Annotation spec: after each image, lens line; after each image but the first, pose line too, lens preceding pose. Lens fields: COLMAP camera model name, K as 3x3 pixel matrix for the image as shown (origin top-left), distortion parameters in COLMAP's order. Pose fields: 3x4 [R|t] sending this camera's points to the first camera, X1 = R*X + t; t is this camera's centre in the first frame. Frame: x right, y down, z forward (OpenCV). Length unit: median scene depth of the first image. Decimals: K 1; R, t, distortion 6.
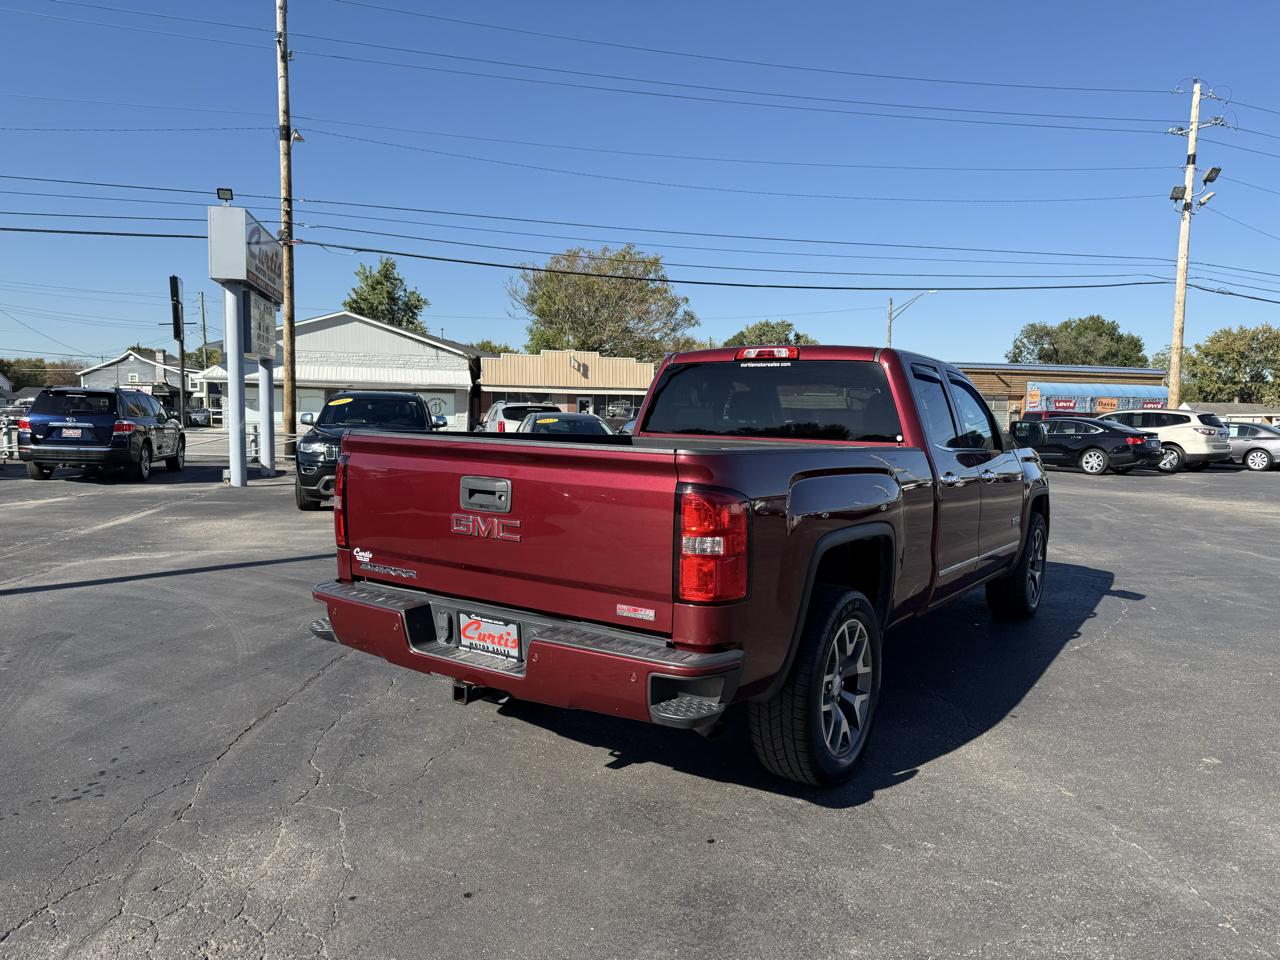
lens RADIAL K [[893.9, 0, 648.0], [0, 893.9, 487.9], [0, 0, 1]] dist [0.071027, -0.093264]
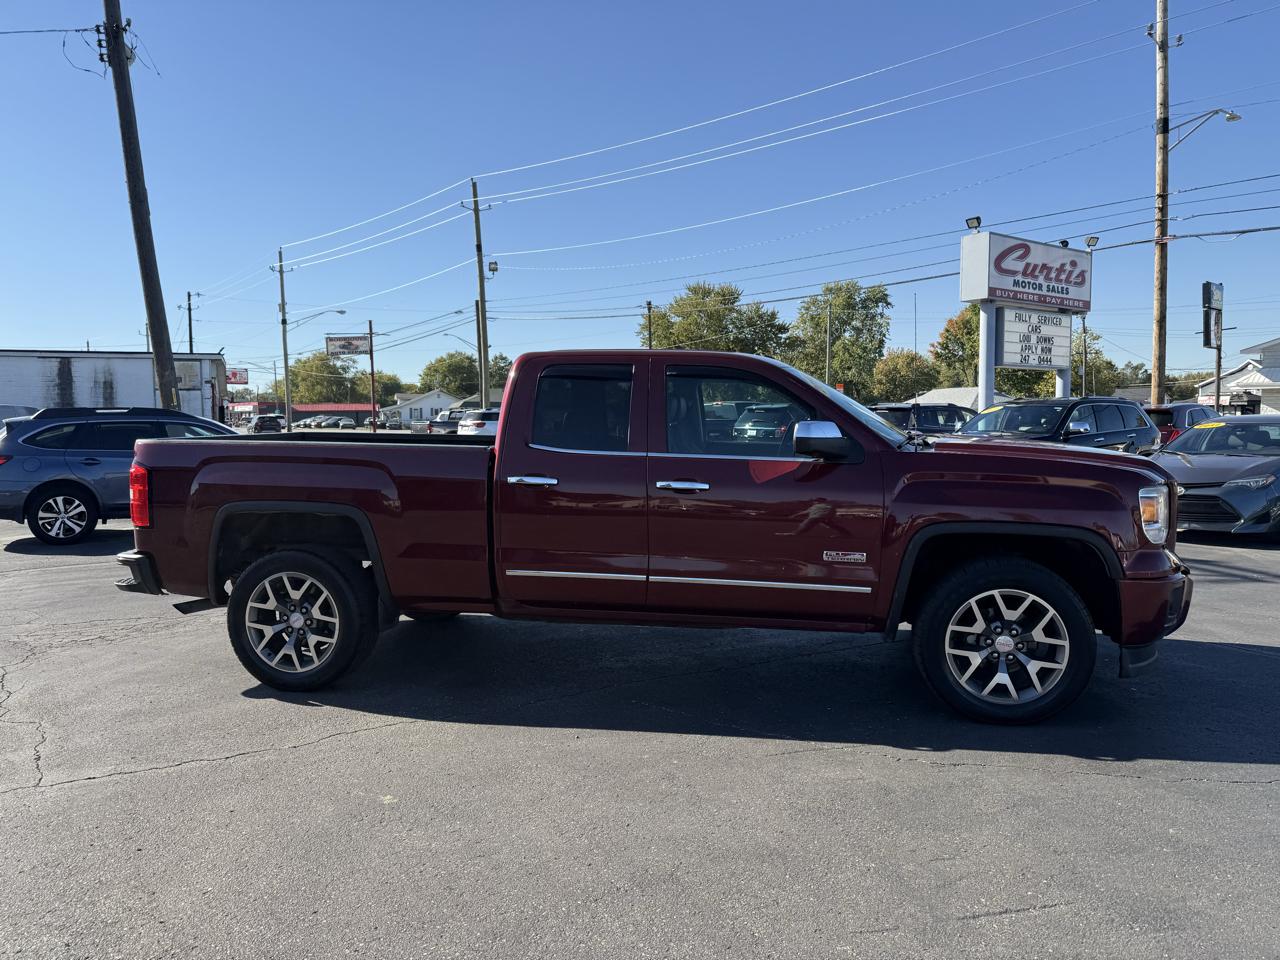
lens RADIAL K [[893.9, 0, 647.3], [0, 893.9, 473.6], [0, 0, 1]] dist [0.071027, -0.093264]
pose [[0.399630, 0.036516, -0.915949, 0.360783], [-0.062564, 0.997963, 0.012489, -0.010718], [0.914539, 0.052315, 0.401100, 0.203214]]
